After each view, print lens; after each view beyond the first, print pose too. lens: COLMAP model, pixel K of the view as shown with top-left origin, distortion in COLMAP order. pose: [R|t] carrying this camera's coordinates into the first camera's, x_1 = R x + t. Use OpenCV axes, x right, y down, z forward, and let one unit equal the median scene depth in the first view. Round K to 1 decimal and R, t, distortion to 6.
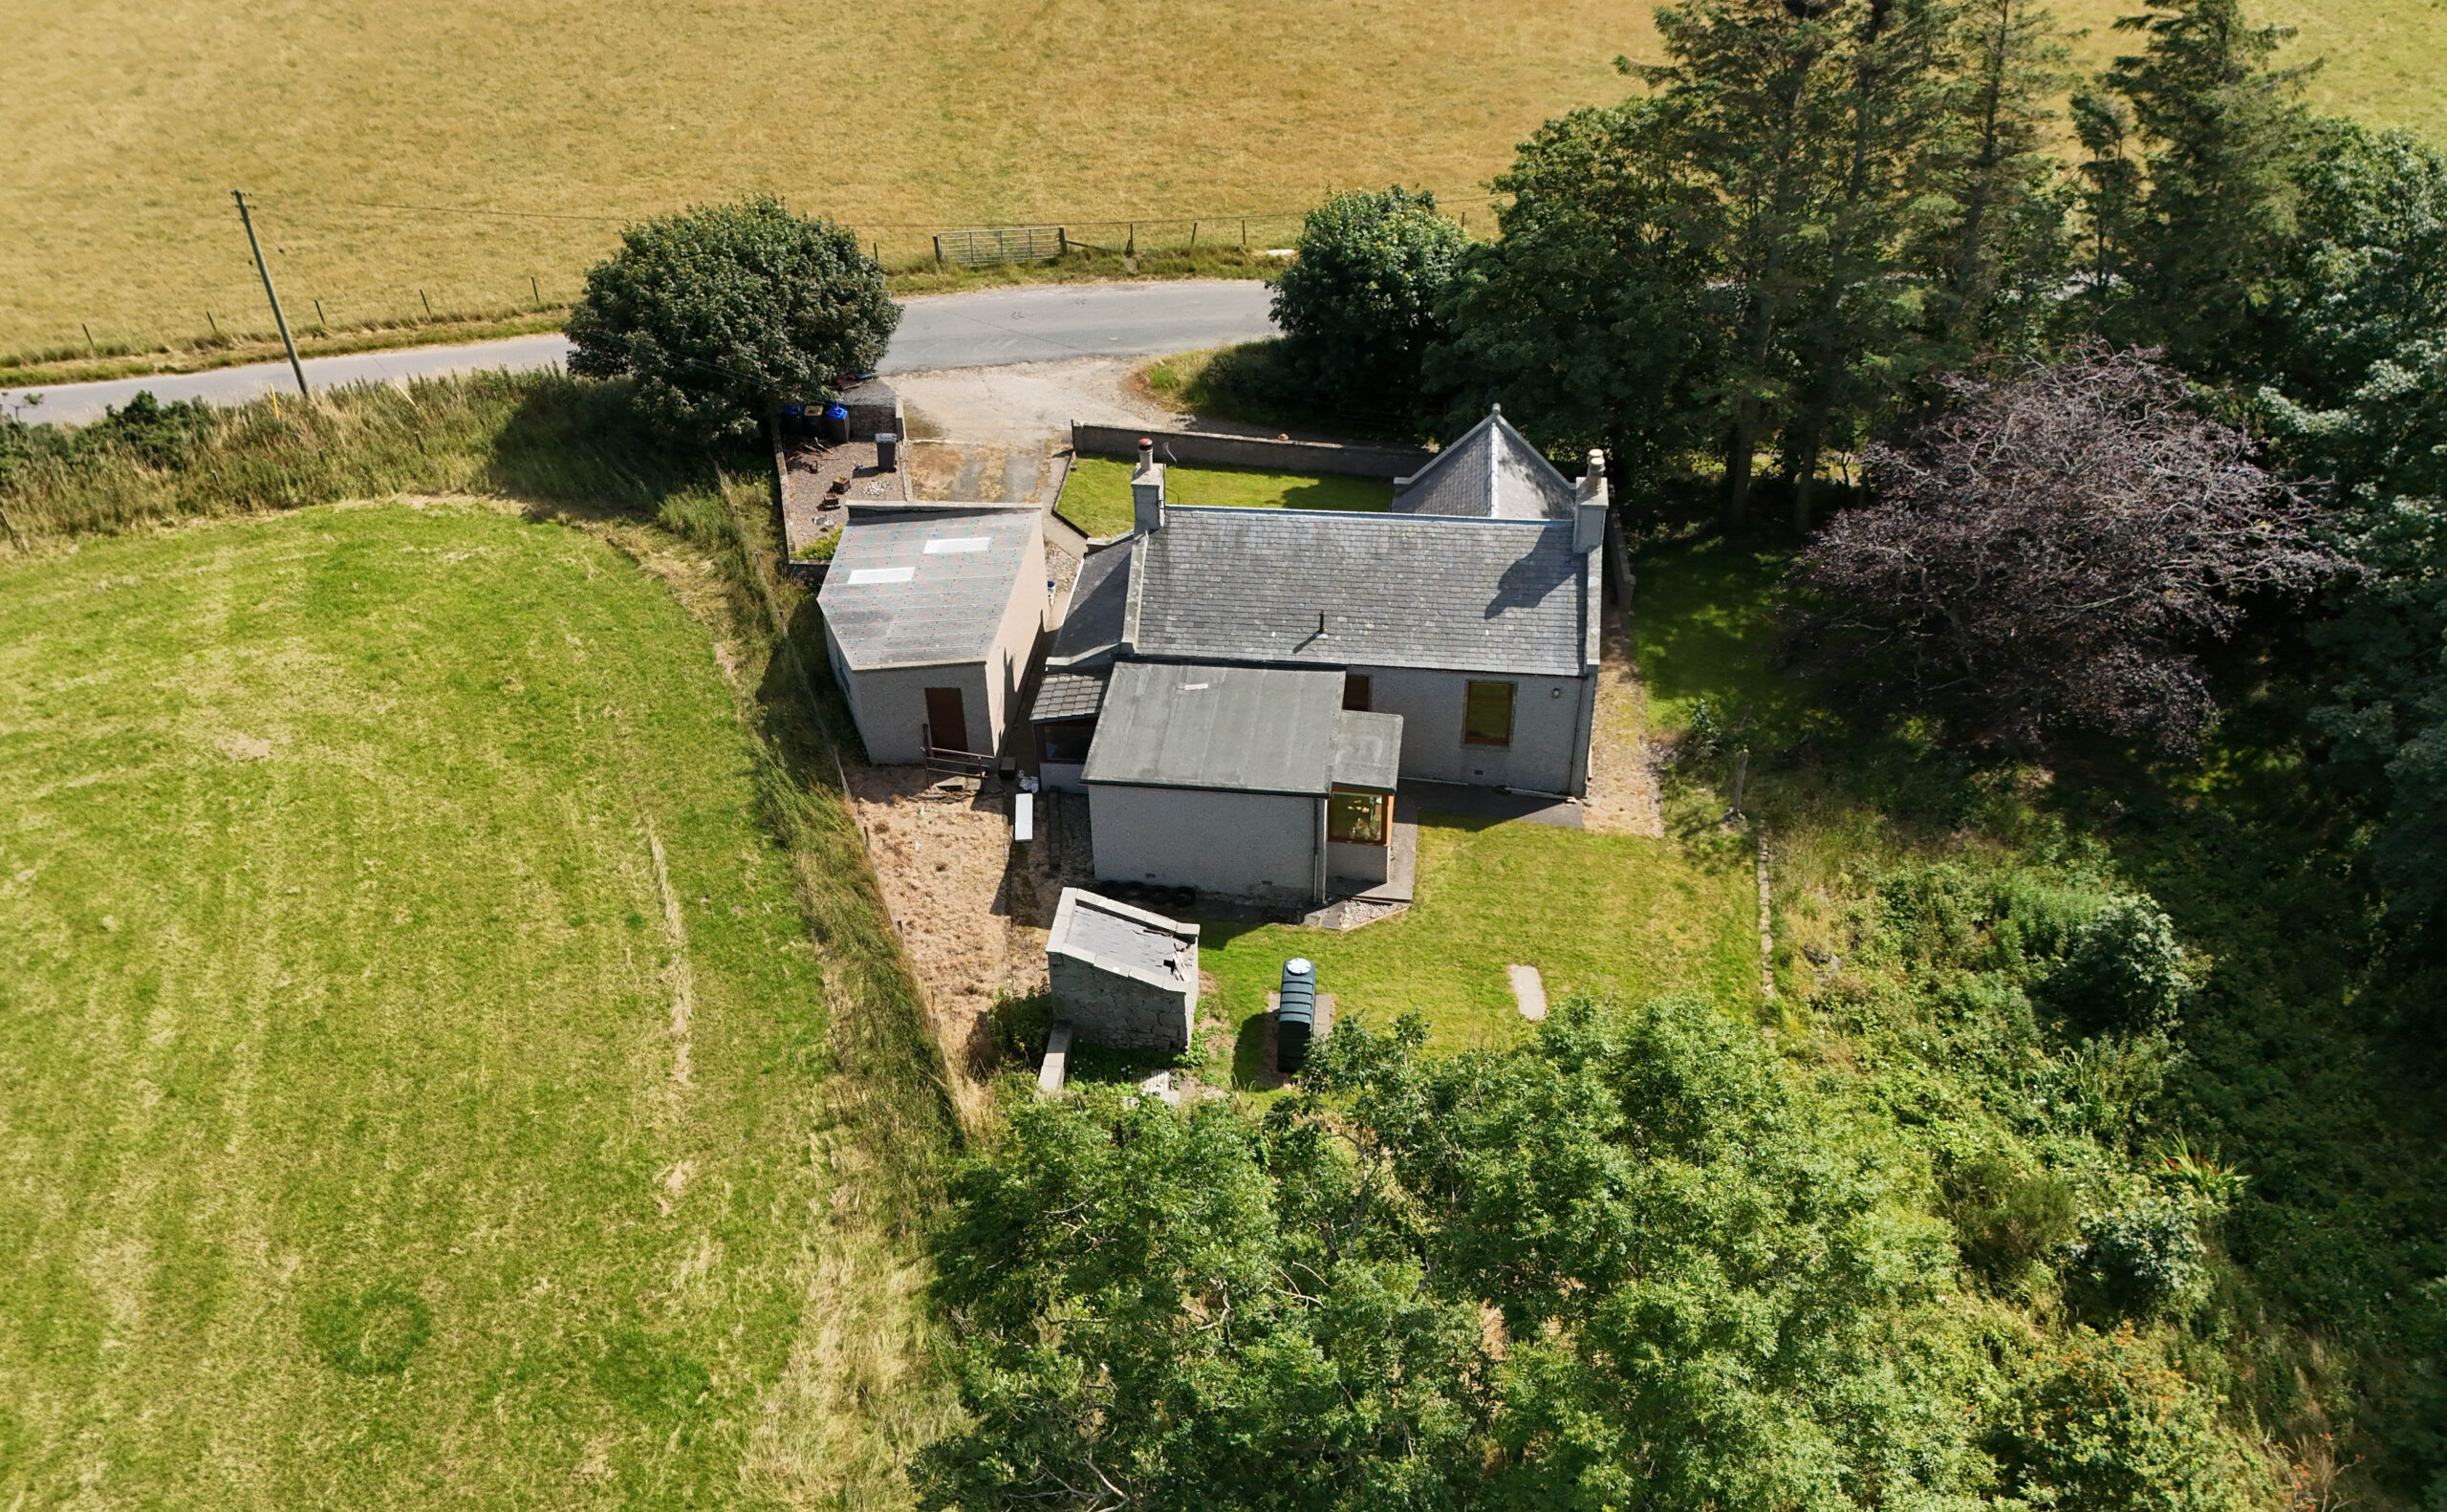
lens RADIAL K [[1969.9, 0, 1223.5], [0, 1969.9, 756.0], [0, 0, 1]] dist [0.098891, -0.110053]
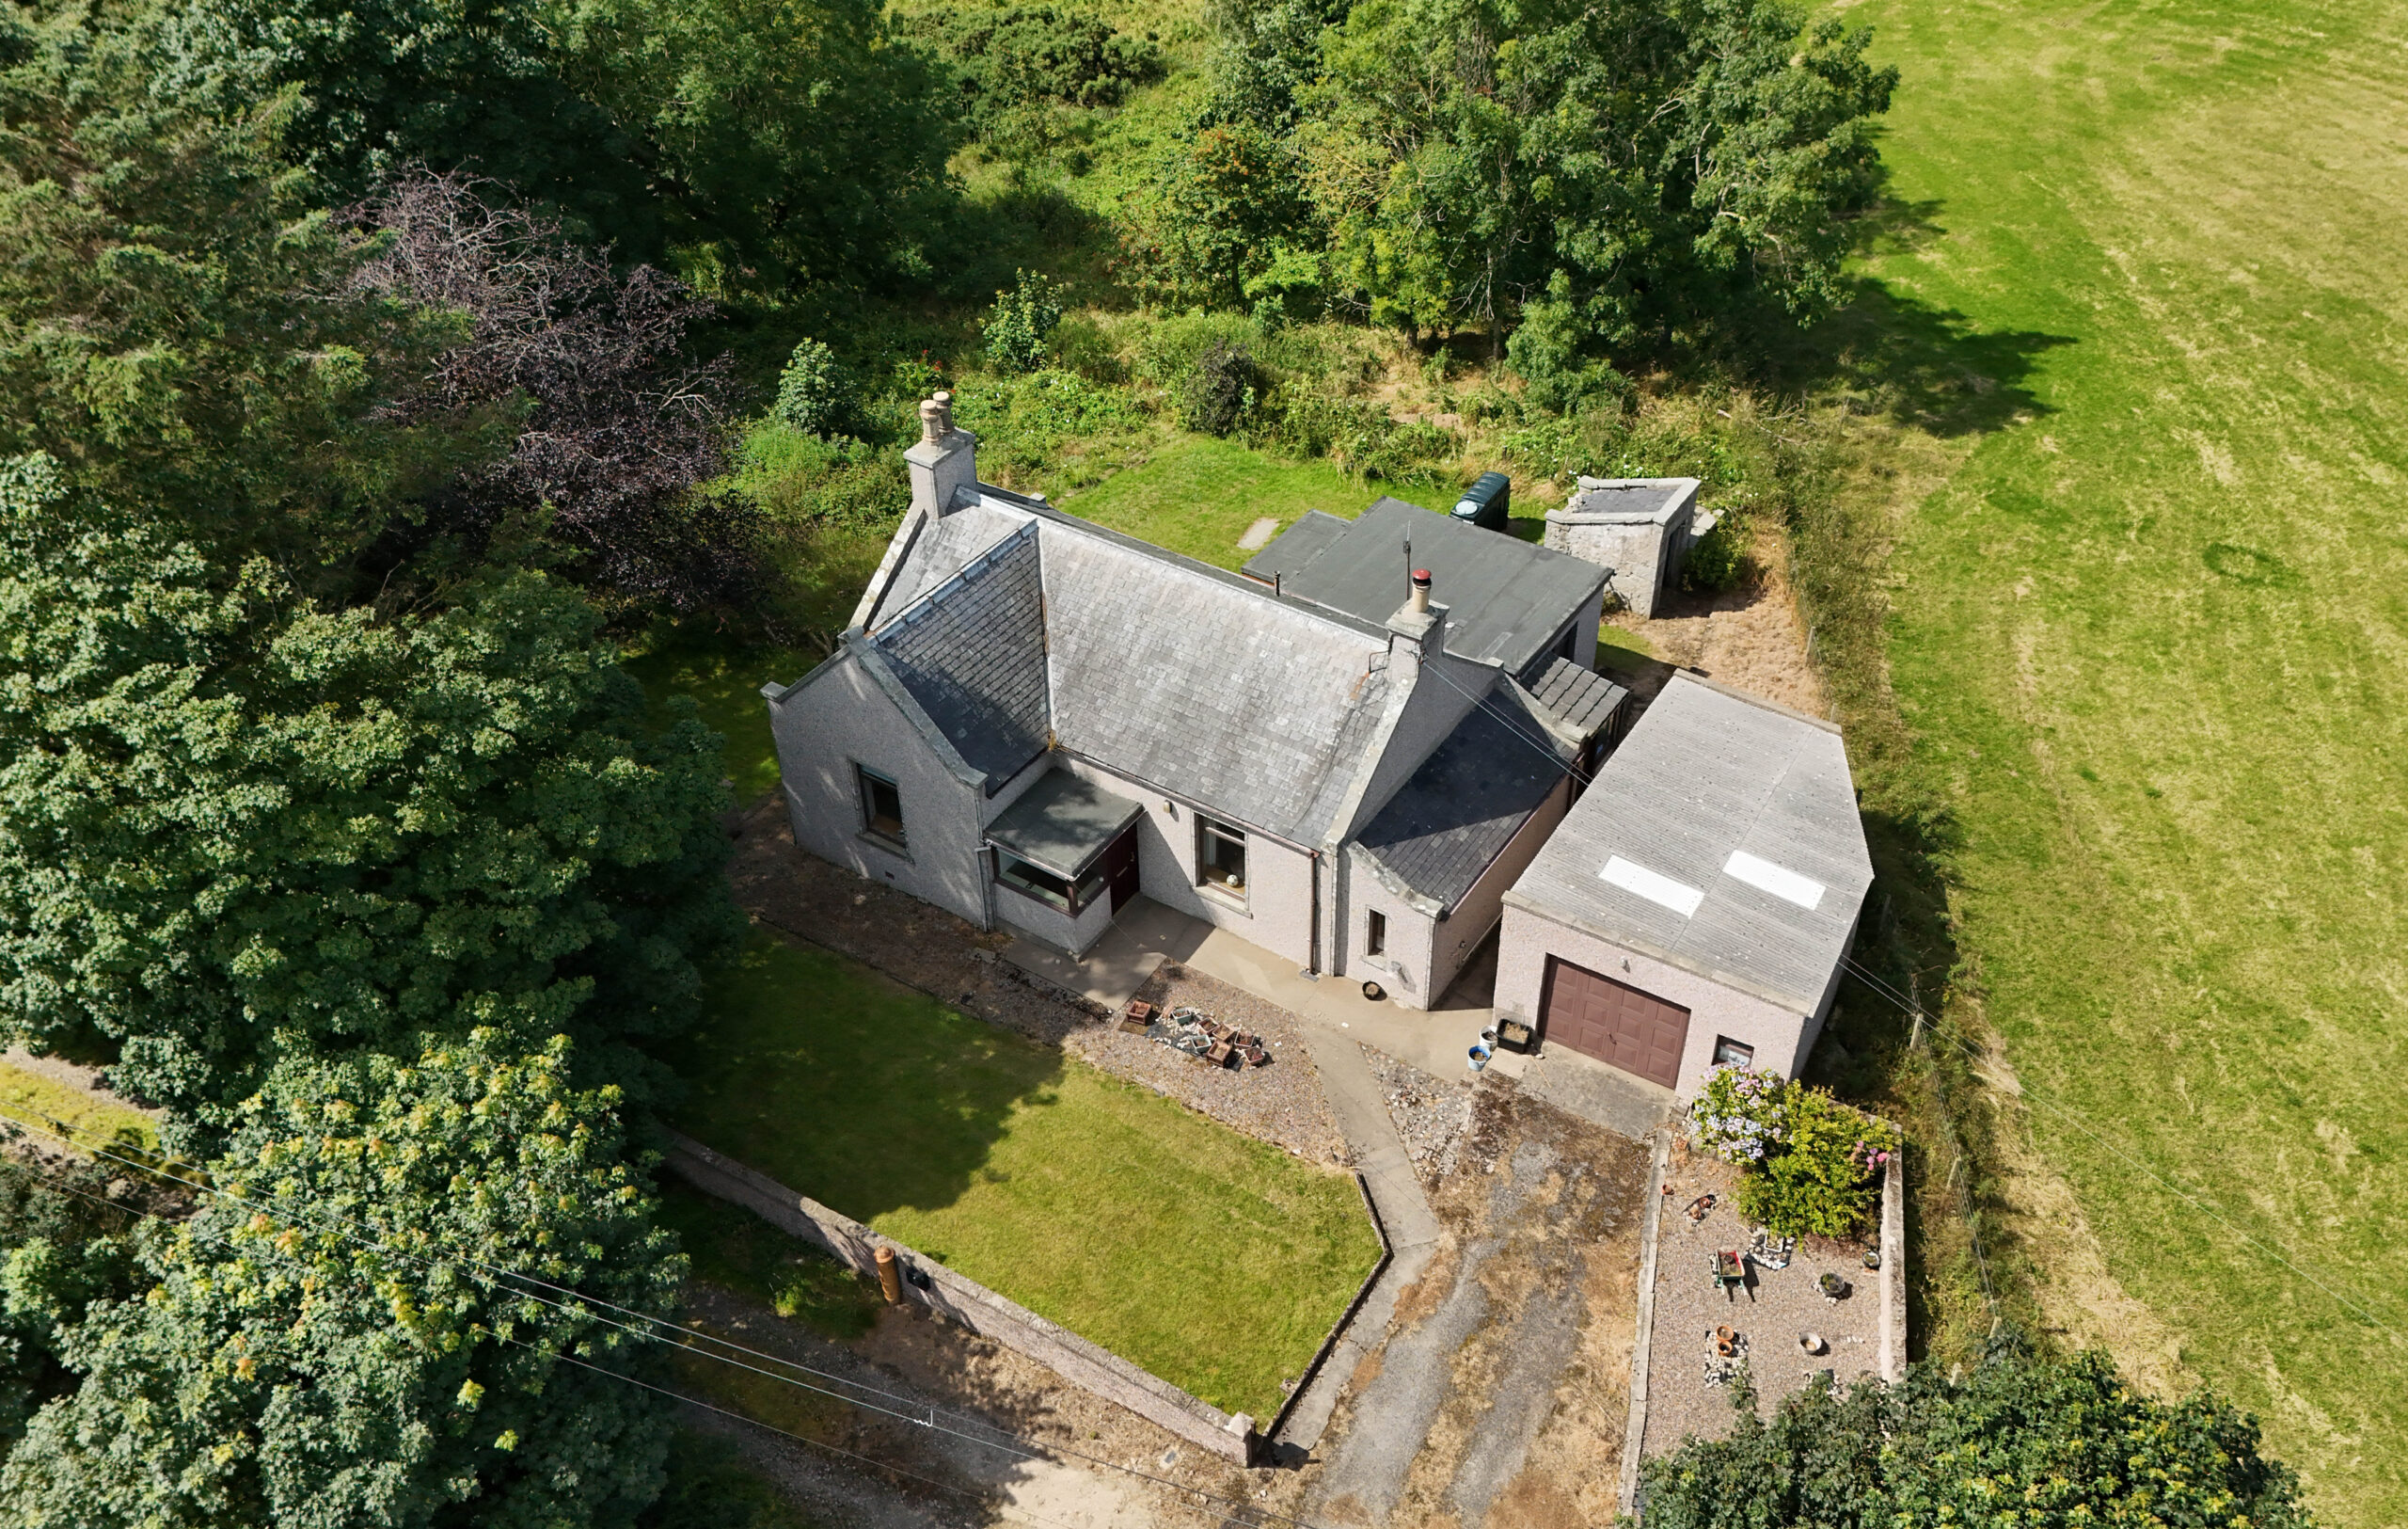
lens RADIAL K [[2056.4, 0, 1204.0], [0, 2056.4, 764.5], [0, 0, 1]] dist [0.004159, 0.004710]
pose [[-0.901438, -0.251872, 0.352095, -0.227372], [0.273888, 0.298043, 0.914416, -0.764941], [-0.335255, 0.920723, -0.199682, 1.129766]]
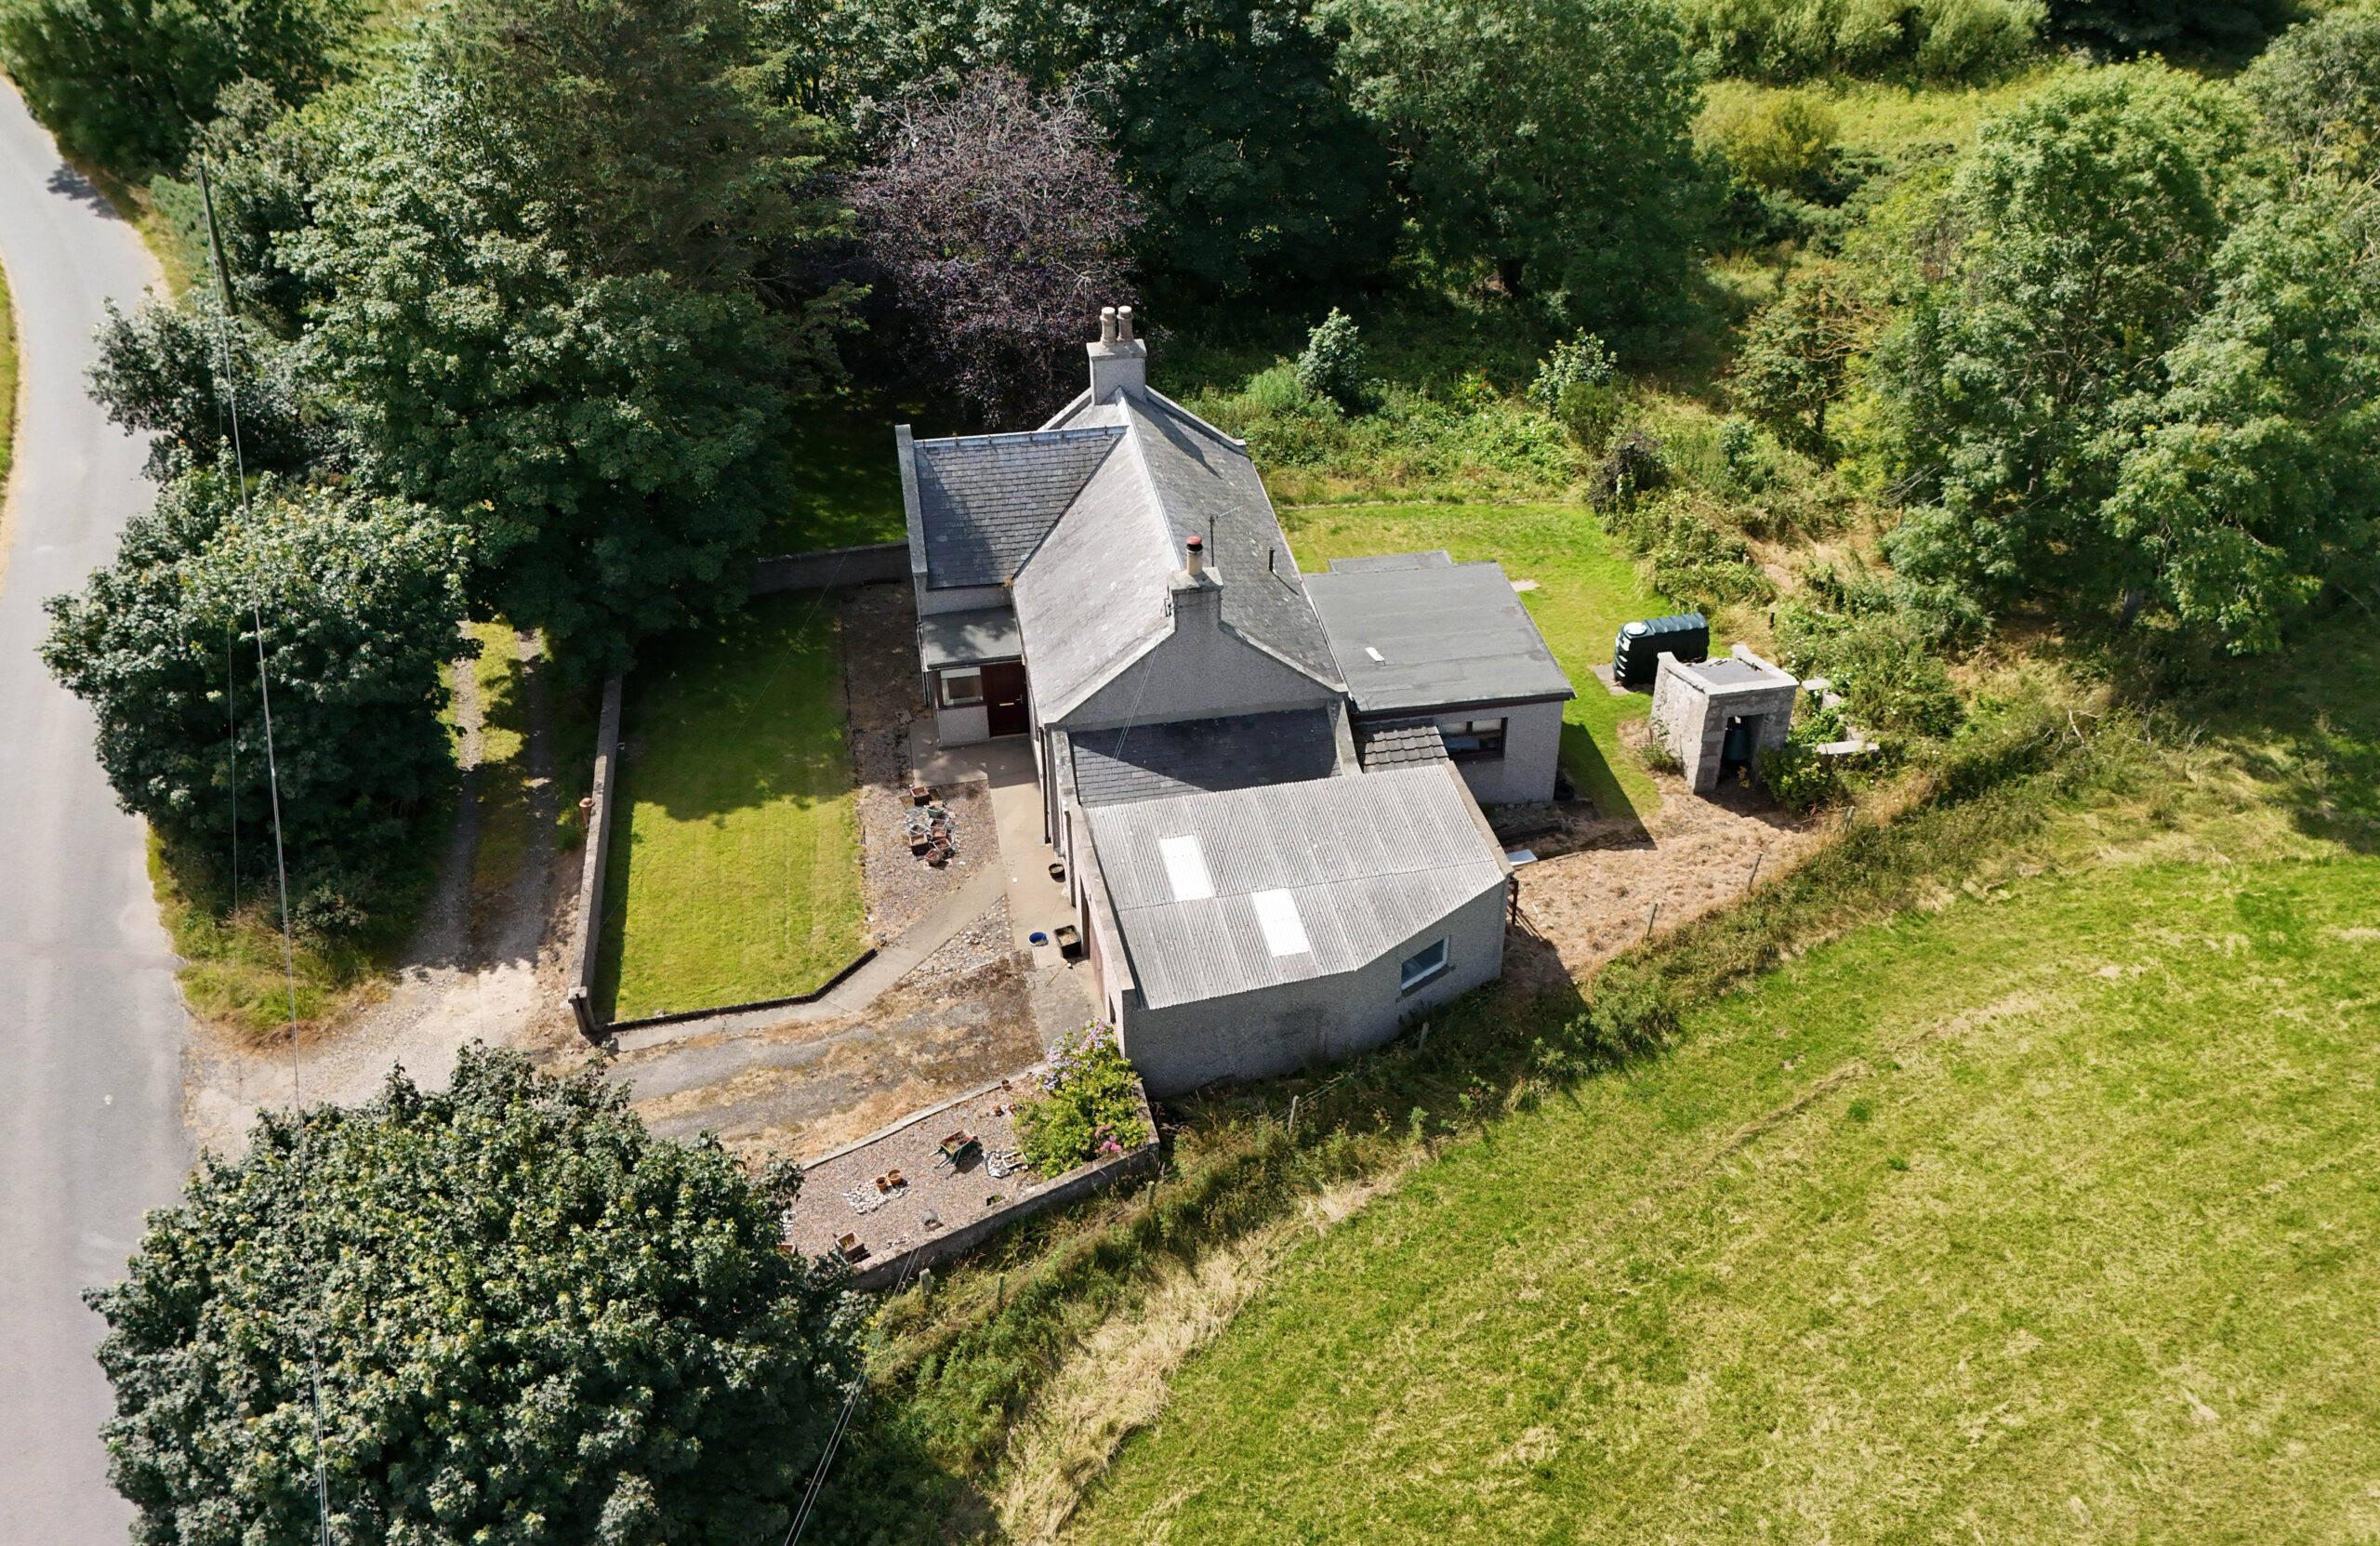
lens RADIAL K [[2085.6, 0, 1190.0], [0, 2085.6, 773.0], [0, 0, 1]] dist [0.038183, 0.000244]
pose [[-0.291504, -0.545297, 0.785924, -0.691871], [0.574635, 0.557014, 0.599608, -0.561577], [-0.764735, 0.626408, 0.150974, 0.850855]]
